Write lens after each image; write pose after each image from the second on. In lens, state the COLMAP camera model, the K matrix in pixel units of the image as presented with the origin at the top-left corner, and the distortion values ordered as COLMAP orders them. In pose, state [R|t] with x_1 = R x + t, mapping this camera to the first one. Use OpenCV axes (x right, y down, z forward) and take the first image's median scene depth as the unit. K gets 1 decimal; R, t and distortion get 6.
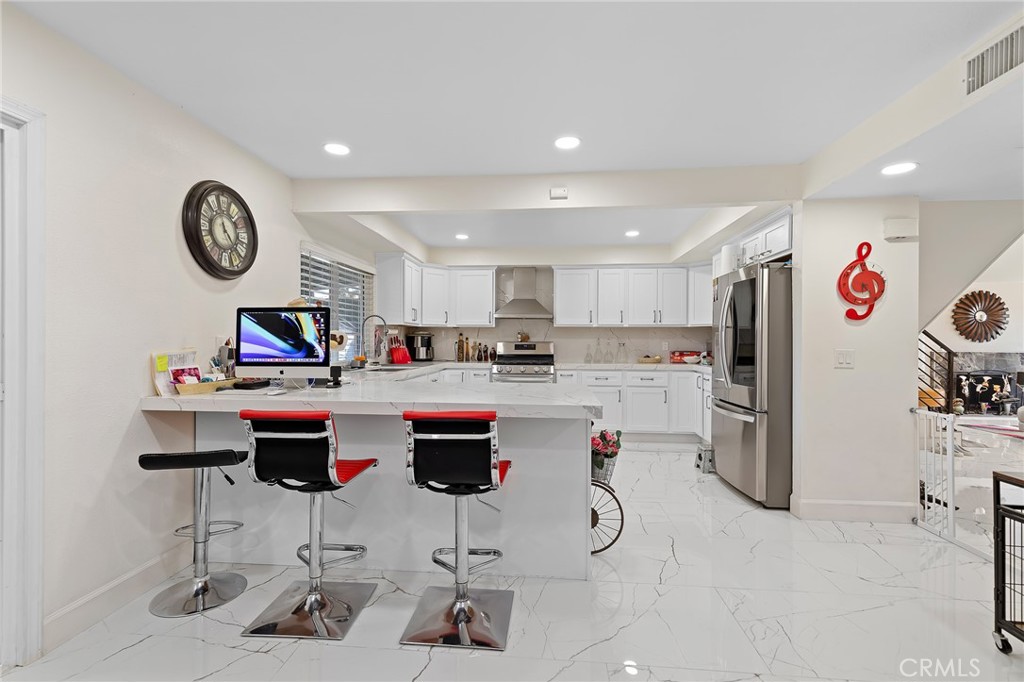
lens RADIAL K [[459.5, 0, 512.0], [0, 459.5, 341.0], [0, 0, 1]] dist [0.007029, -0.000095]
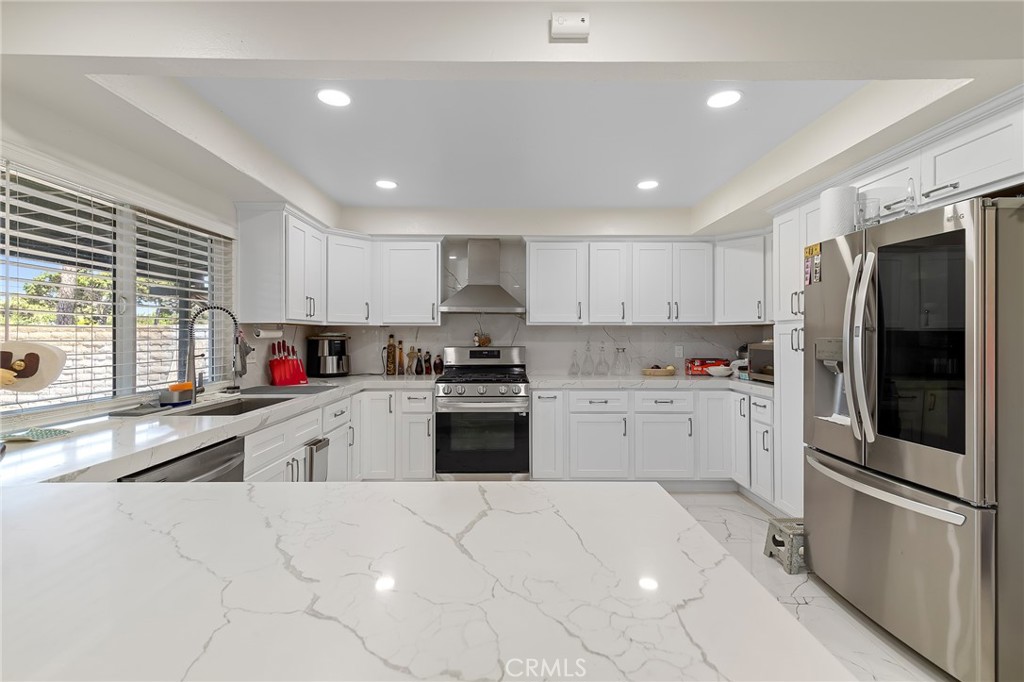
lens RADIAL K [[459.6, 0, 511.8], [0, 459.6, 335.2], [0, 0, 1]] dist [0.003205, -0.000086]
pose [[0.995263, -0.003158, 0.097170, 0.001696], [0.003431, 0.999991, -0.002643, -0.015418], [-0.097160, 0.002964, 0.995264, 0.338876]]
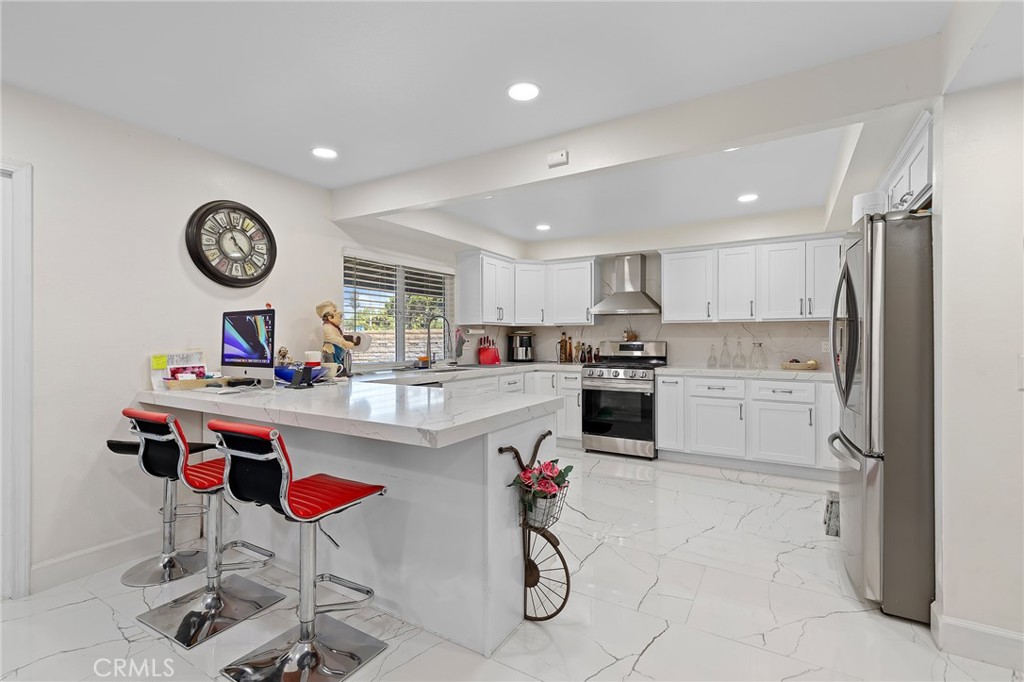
lens RADIAL K [[459.5, 0, 512.0], [0, 459.5, 341.0], [0, 0, 1]] dist [0.007029, -0.000095]
pose [[0.899662, -0.002835, -0.436579, 0.226873], [0.003873, 0.999991, 0.001488, -0.001424], [0.436571, -0.003030, 0.899665, 0.140569]]
